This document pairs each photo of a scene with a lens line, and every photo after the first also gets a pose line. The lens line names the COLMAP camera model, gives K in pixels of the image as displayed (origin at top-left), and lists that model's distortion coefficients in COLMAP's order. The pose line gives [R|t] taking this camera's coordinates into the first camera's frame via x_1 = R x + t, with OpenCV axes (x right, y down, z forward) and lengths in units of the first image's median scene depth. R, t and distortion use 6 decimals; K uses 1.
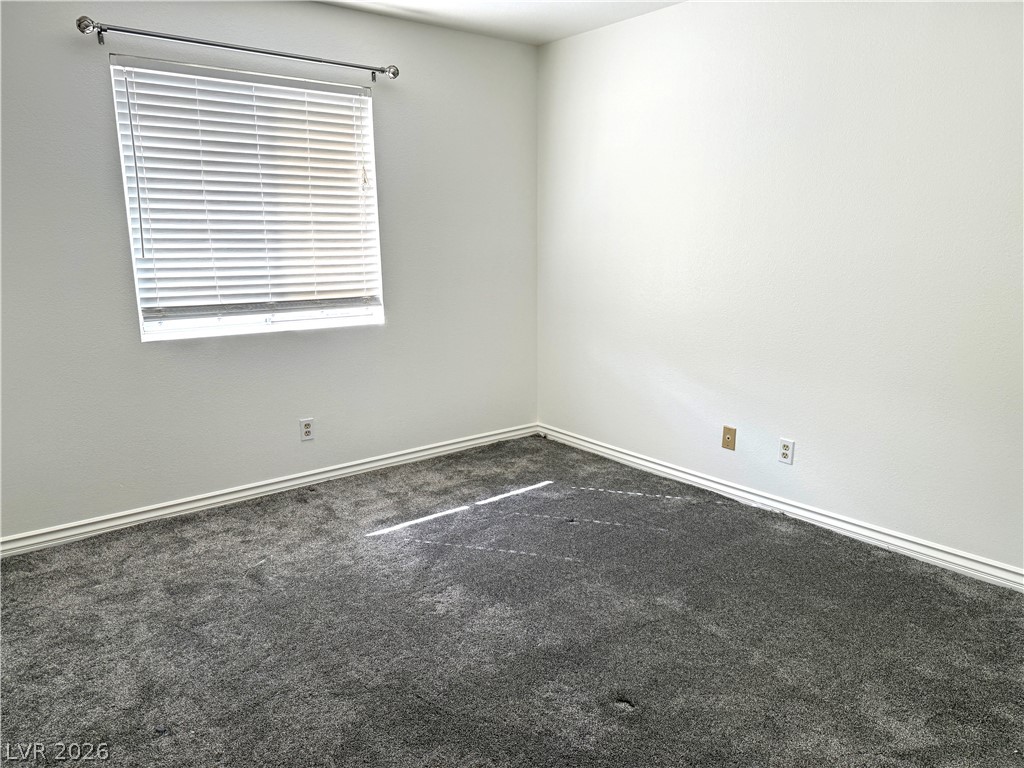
lens RADIAL K [[720.0, 0, 512.4], [0, 720.0, 383.9], [0, 0, 1]] dist [0.046333, -0.061889]
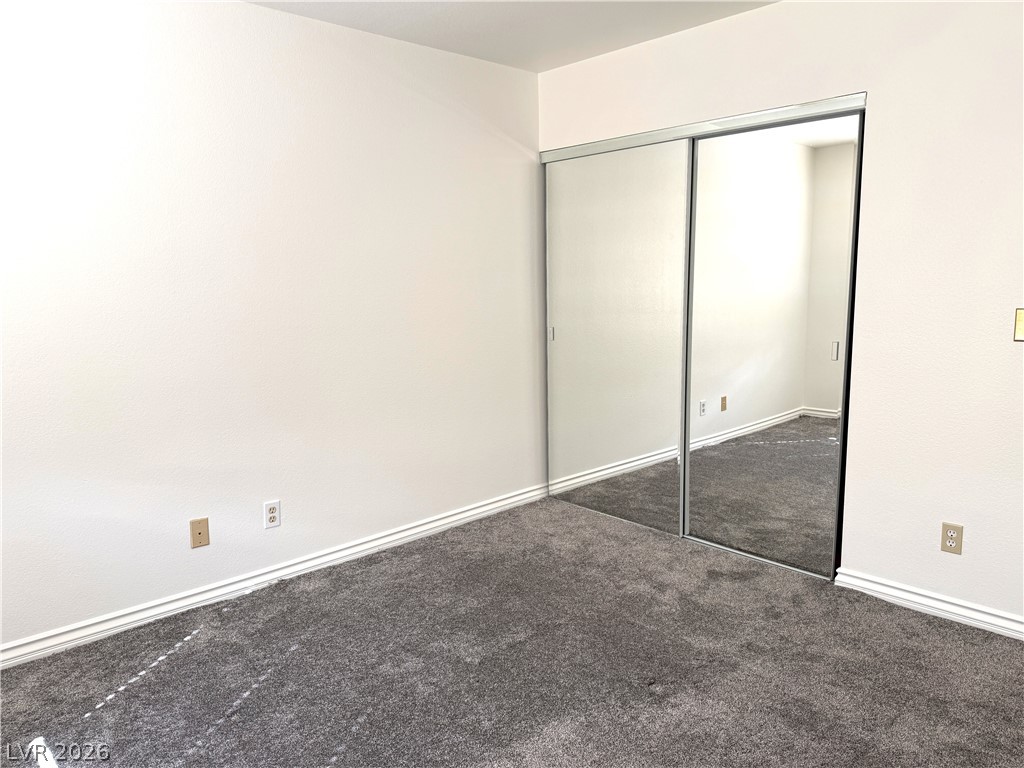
lens RADIAL K [[720.0, 0, 512.6], [0, 720.0, 384.0], [0, 0, 1]] dist [0.046333, -0.061889]
pose [[-0.085294, -0.126121, 0.988341, -0.544926], [0.225798, 0.963701, 0.142464, -0.130691], [-0.970433, 0.235317, -0.053720, 0.705328]]
